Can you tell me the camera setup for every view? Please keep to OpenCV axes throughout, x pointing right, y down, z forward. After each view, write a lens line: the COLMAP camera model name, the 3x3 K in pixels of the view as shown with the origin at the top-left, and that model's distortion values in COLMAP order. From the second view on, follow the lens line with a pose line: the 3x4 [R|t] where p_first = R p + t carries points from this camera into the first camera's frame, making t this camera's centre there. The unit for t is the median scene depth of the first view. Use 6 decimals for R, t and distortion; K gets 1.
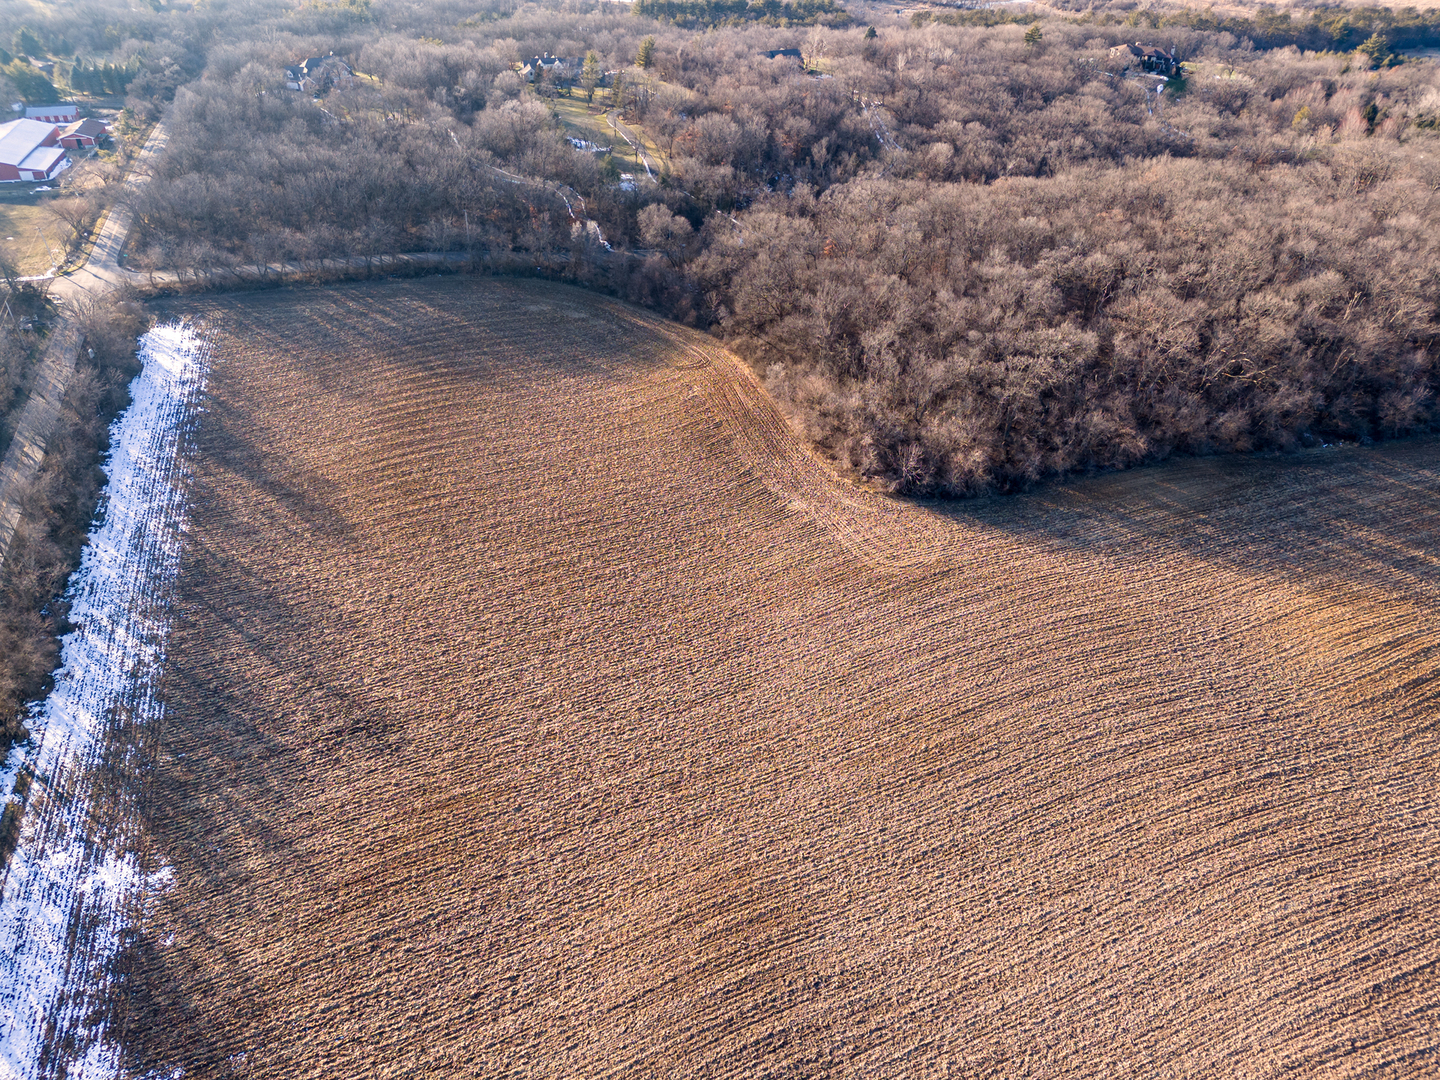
lens RADIAL K [[1036.4, 0, 720.0], [0, 1036.4, 540.0], [0, 0, 1]] dist [0.001459, -0.004320]
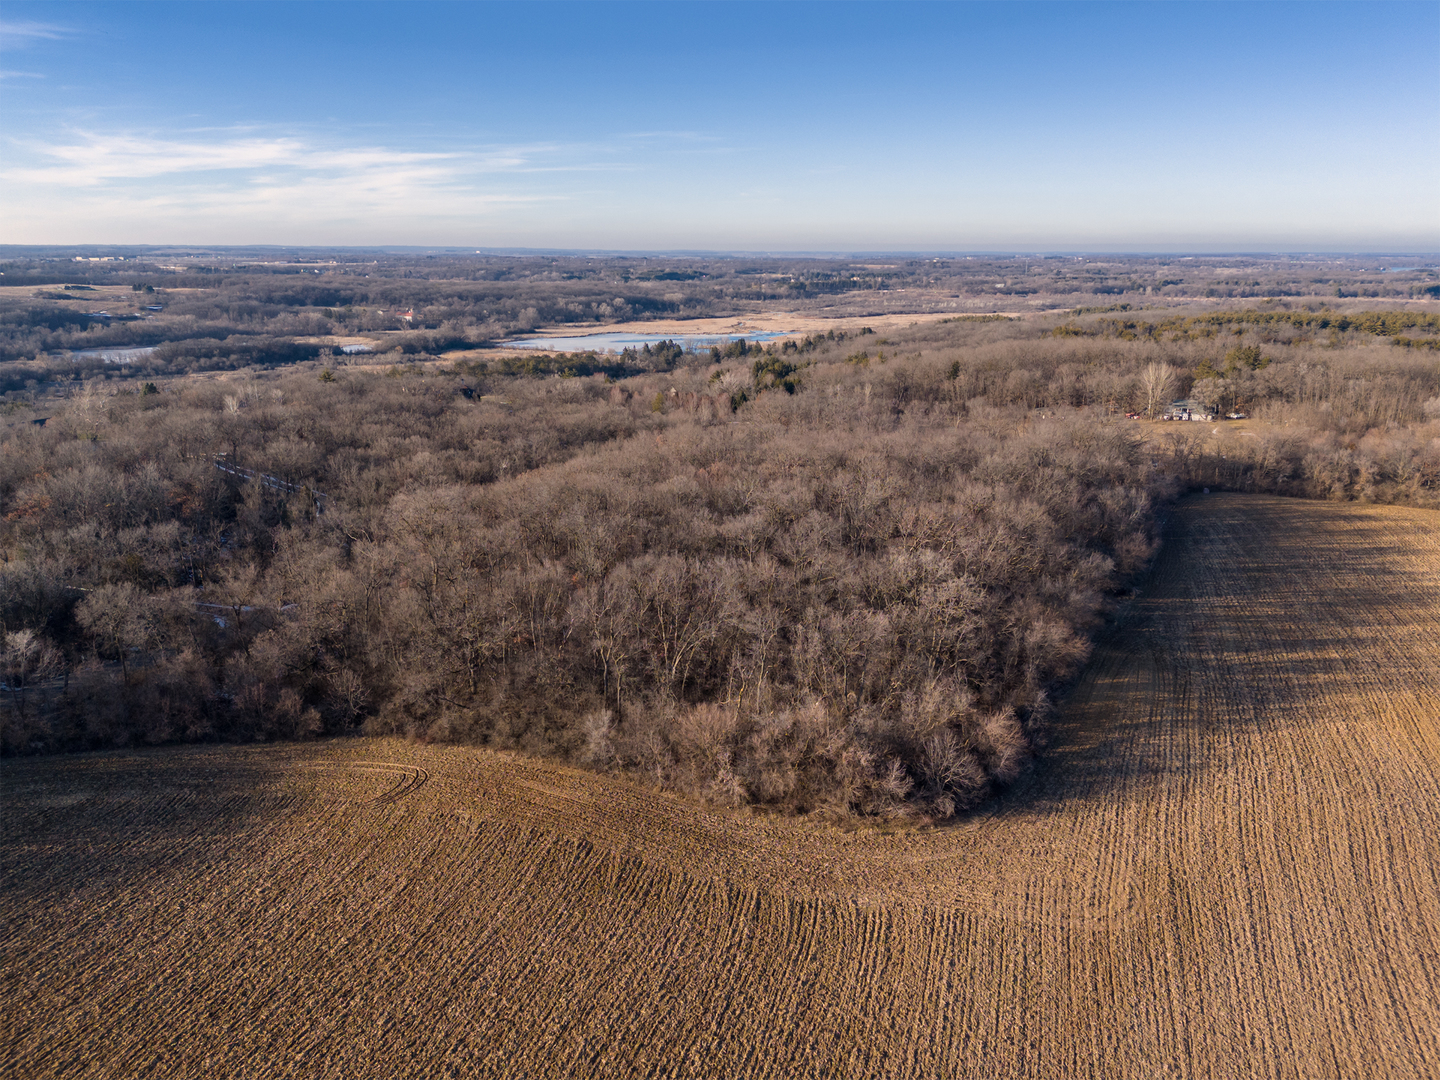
lens RADIAL K [[1036.4, 0, 720.0], [0, 1036.4, 540.0], [0, 0, 1]] dist [0.001459, -0.004320]
pose [[0.697854, -0.201912, 0.687191, -0.339337], [0.427843, 0.886972, -0.173871, -0.148440], [-0.574412, 0.415346, 0.705364, 0.575827]]
